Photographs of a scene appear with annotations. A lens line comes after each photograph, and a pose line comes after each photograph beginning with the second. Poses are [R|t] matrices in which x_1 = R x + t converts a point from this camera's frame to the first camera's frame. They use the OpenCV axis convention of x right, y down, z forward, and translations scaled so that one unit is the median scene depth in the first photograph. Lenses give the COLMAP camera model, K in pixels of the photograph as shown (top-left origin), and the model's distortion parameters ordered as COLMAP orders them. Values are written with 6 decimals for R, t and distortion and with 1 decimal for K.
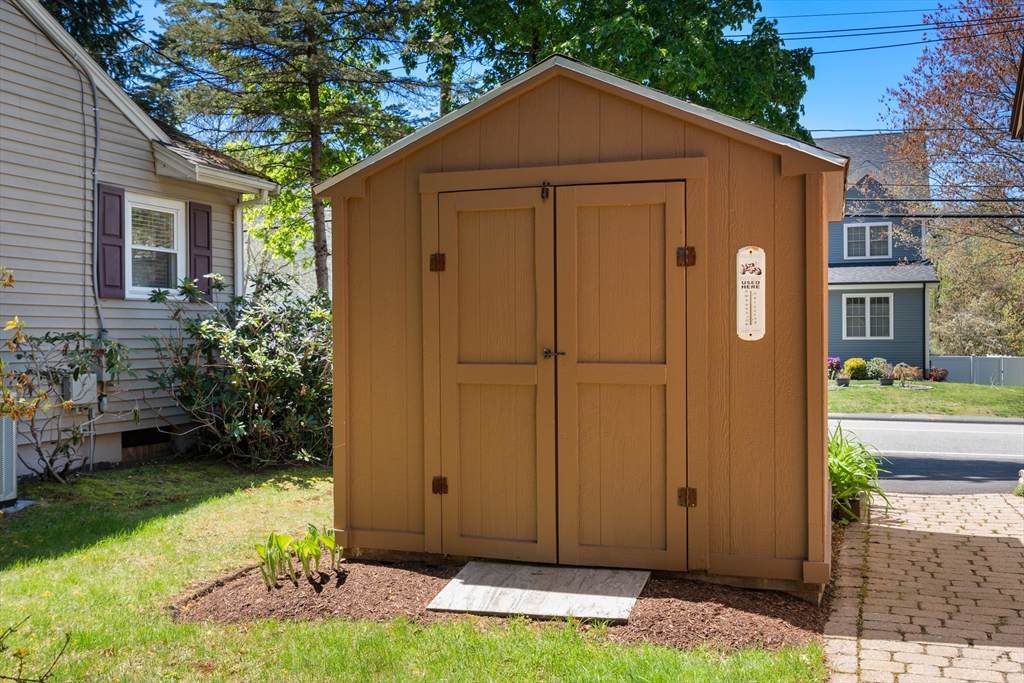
lens RADIAL K [[1023.8, 0, 512.0], [0, 1023.8, 341.5], [0, 0, 1]] dist [0.003131, 0.005334]
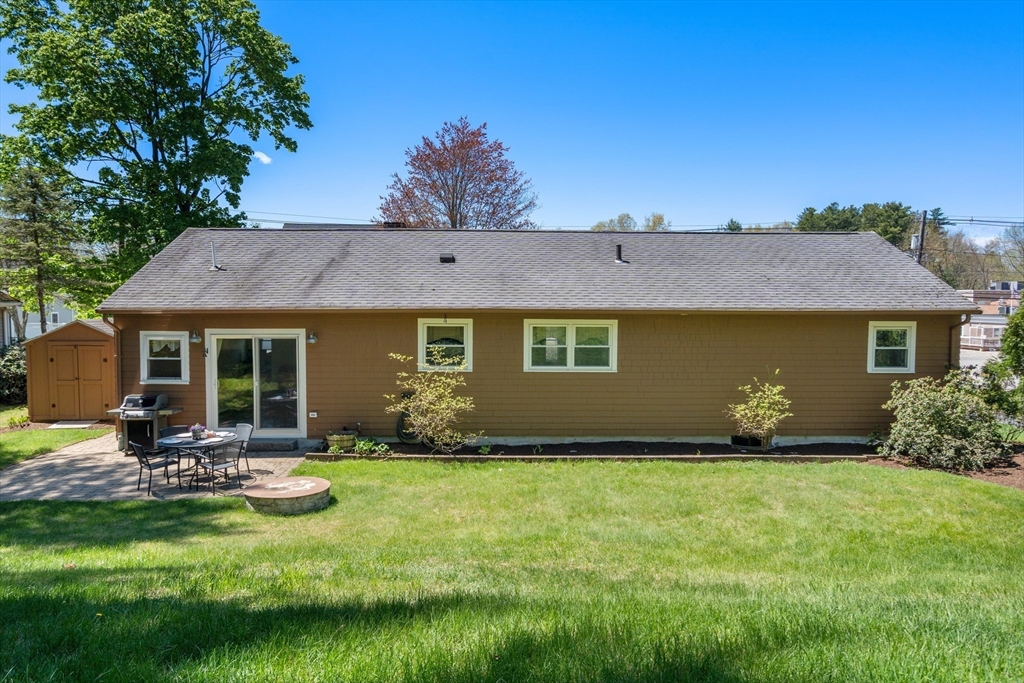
lens RADIAL K [[634.4, 0, 512.0], [0, 634.4, 341.5], [0, 0, 1]] dist [0.003015, 0.001252]
pose [[0.923290, -0.010924, 0.383947, 0.781562], [-0.008320, 0.998792, 0.048425, -0.326952], [-0.384013, -0.047904, 0.922084, -2.595423]]
